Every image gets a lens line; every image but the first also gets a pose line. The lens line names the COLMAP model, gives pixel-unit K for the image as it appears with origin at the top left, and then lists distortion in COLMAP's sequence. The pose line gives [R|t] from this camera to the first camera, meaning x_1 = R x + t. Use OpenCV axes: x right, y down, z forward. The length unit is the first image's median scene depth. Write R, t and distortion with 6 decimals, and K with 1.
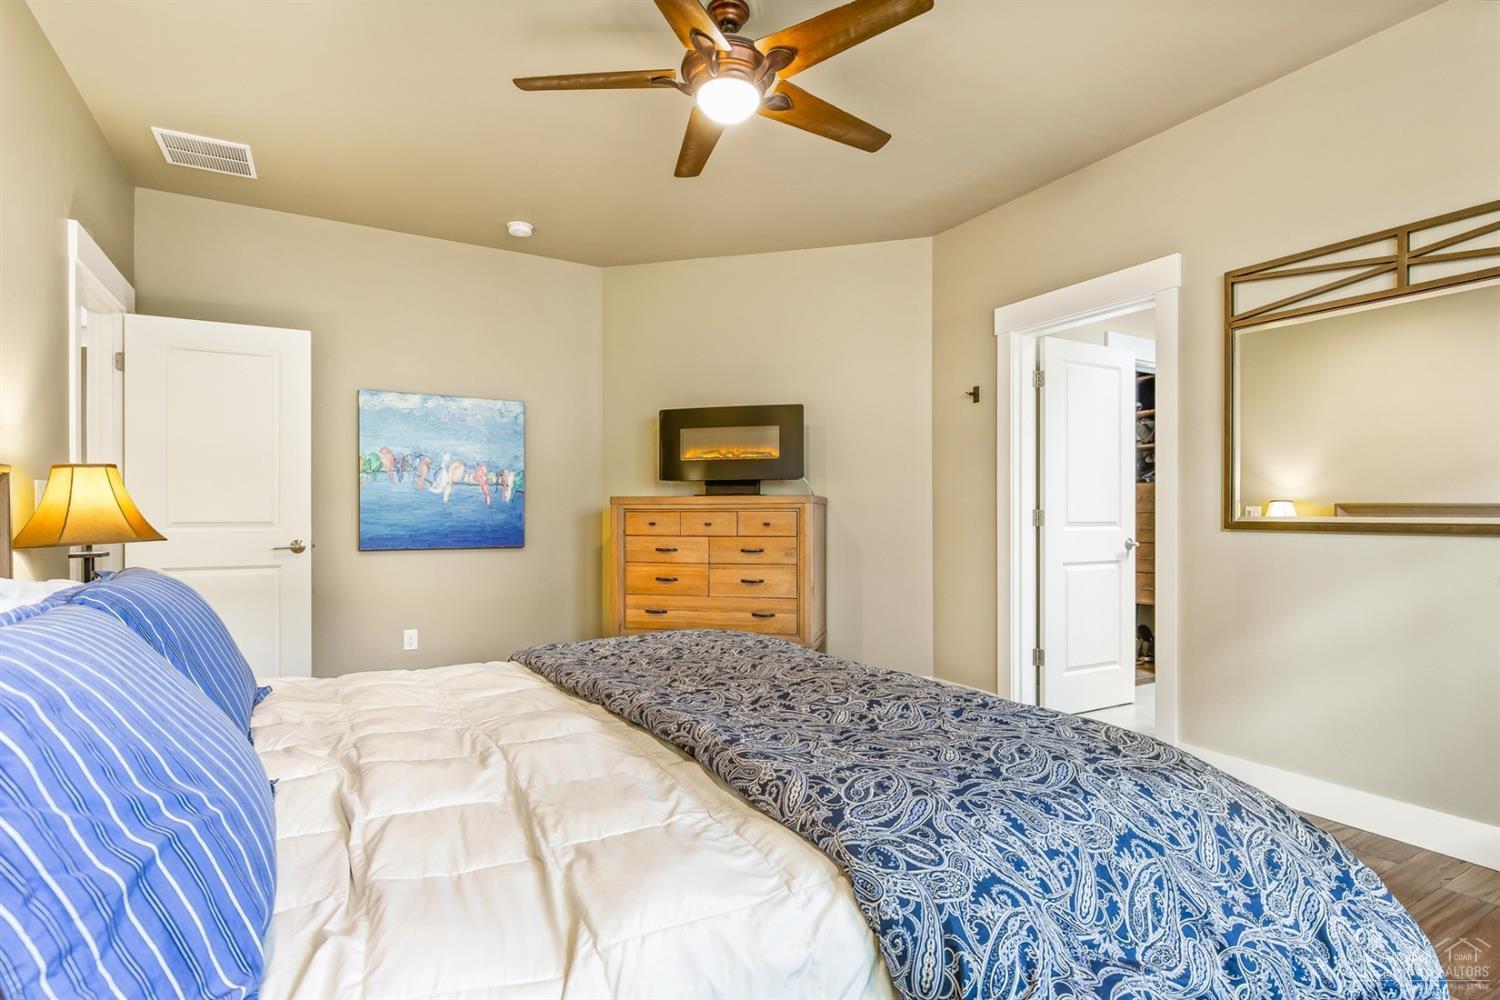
lens RADIAL K [[762.1, 0, 750.0], [0, 762.1, 500.0], [0, 0, 1]] dist [-0.000856, -0.000266]
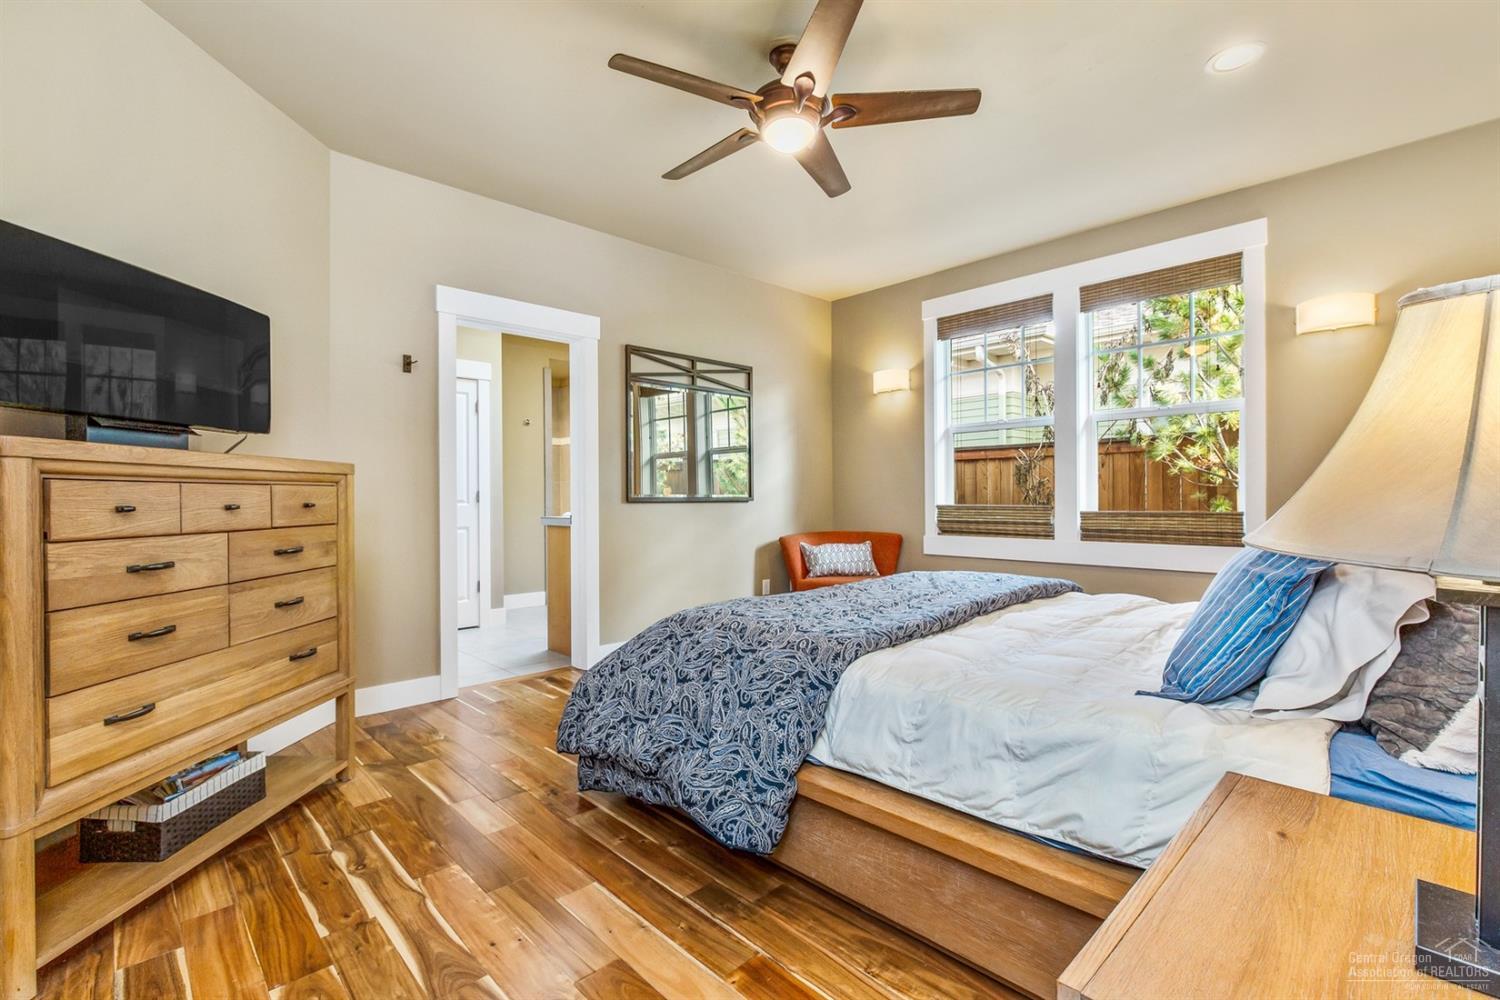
lens RADIAL K [[672.1, 0, 757.8], [0, 672.1, 503.4], [0, 0, 1]] dist [0.001745, -0.000393]
pose [[-0.253346, -0.001881, 0.967374, -0.596149], [-0.003456, 0.999993, 0.001039, 0.027206], [-0.967370, -0.003080, -0.253351, 0.778916]]
